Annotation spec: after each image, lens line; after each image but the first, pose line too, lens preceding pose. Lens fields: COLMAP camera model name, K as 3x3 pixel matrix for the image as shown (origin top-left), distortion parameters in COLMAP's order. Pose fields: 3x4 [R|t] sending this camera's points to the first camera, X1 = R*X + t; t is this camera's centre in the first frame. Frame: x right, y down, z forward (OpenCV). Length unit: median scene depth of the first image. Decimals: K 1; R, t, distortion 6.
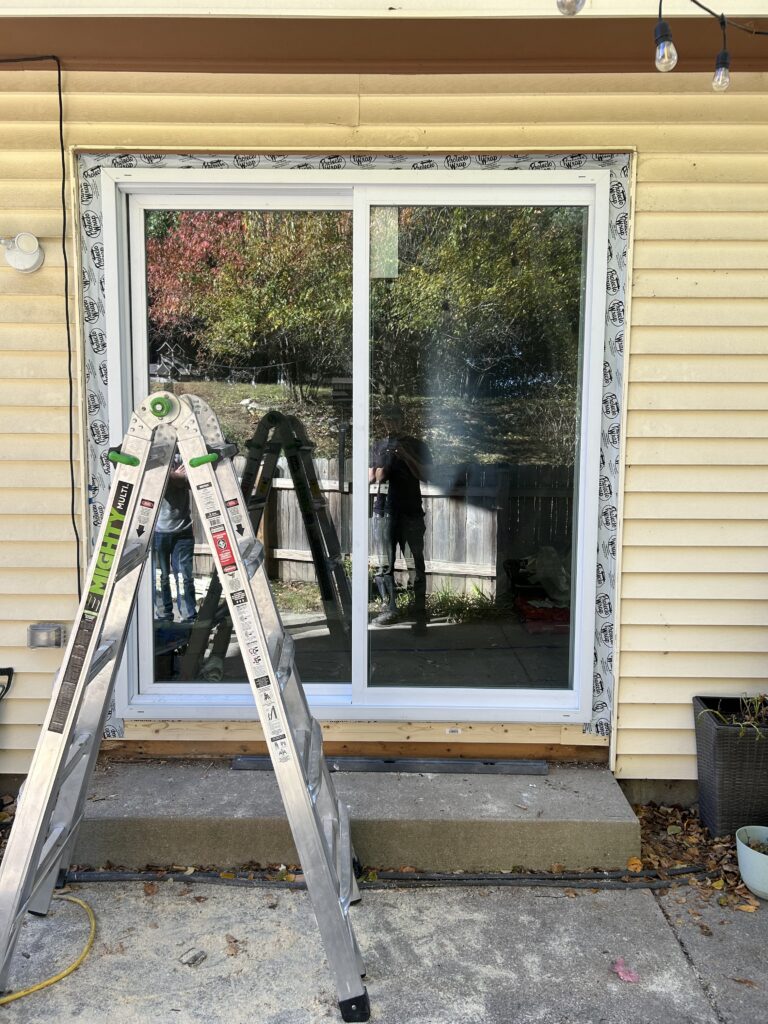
lens RADIAL K [[775.4, 0, 384.0], [0, 775.4, 512.9], [0, 0, 1]] dist [0.009220, -0.000126]
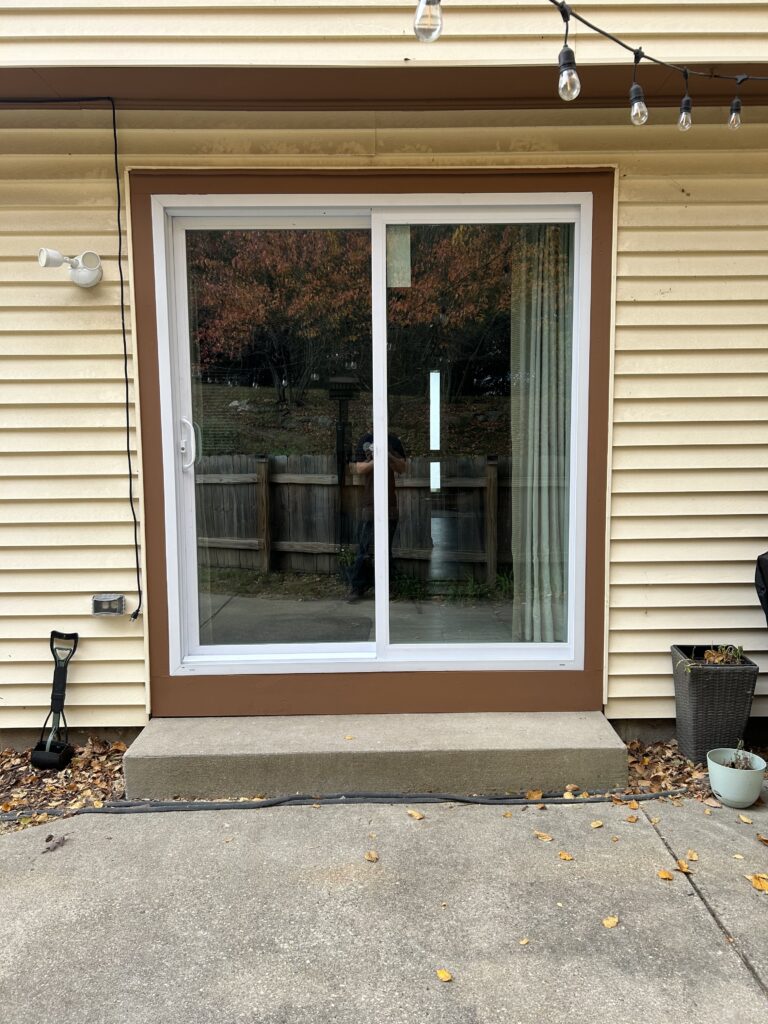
lens RADIAL K [[775.4, 0, 383.1], [0, 775.4, 514.8], [0, 0, 1]] dist [0.009220, -0.000126]
pose [[0.999659, -0.016666, 0.020125, -0.052950], [0.016638, 0.999860, 0.001547, 0.032566], [-0.020148, -0.001212, 0.999796, -0.152717]]
